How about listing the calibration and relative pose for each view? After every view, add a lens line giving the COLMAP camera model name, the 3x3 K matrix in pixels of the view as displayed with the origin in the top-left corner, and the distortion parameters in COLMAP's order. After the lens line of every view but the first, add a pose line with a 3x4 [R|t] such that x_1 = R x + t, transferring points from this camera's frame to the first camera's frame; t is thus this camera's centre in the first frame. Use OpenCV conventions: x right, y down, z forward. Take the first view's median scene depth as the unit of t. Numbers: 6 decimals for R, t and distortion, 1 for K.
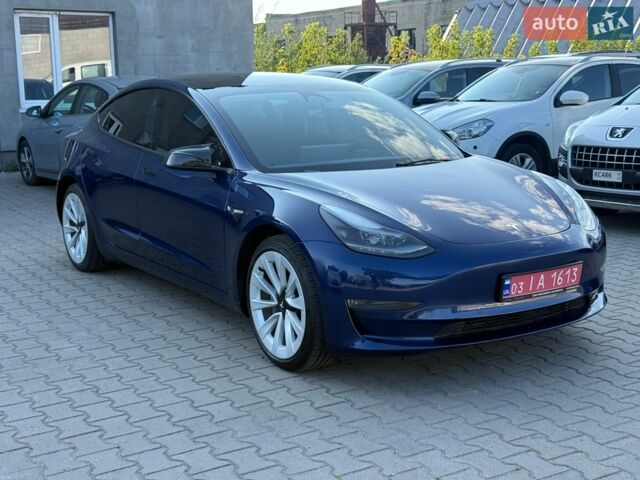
lens RADIAL K [[881.7, 0, 320.0], [0, 881.7, 240.0], [0, 0, 1]] dist [0.197037, -0.430348]
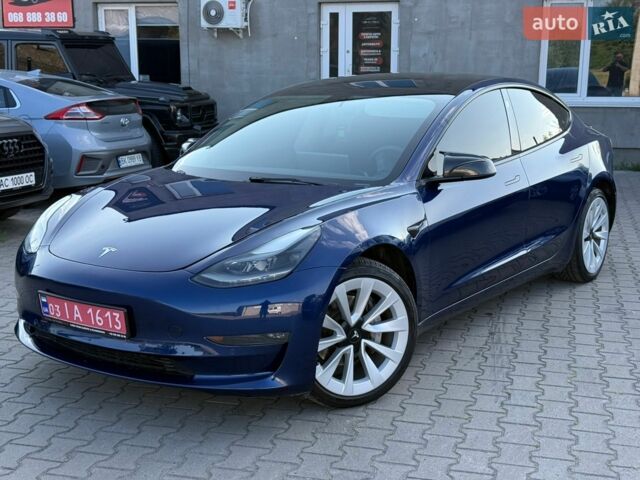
lens RADIAL K [[881.7, 0, 320.0], [0, 881.7, 240.0], [0, 0, 1]] dist [0.197037, -0.430348]
pose [[0.354784, 0.190223, -0.915393, 1.092243], [-0.171660, 0.975693, 0.136222, -0.181520], [0.919054, 0.108807, 0.378814, 0.829889]]
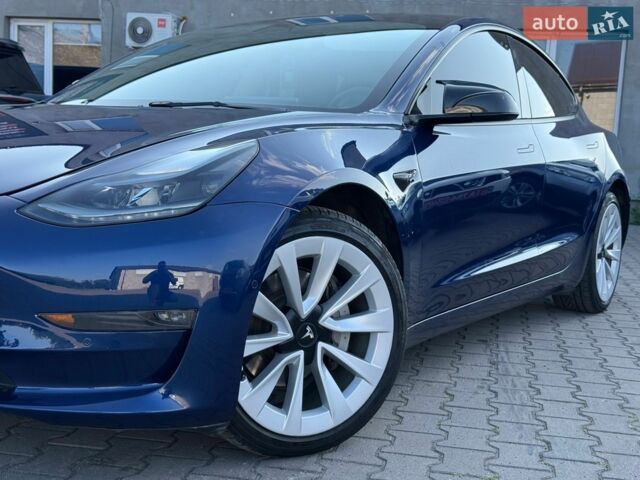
lens RADIAL K [[881.7, 0, 320.0], [0, 881.7, 240.0], [0, 0, 1]] dist [0.197037, -0.430348]
pose [[0.419921, 0.125444, -0.898849, 0.782408], [-0.214613, 0.976037, 0.035955, -0.047740], [0.881820, 0.177806, 0.436781, 0.974025]]
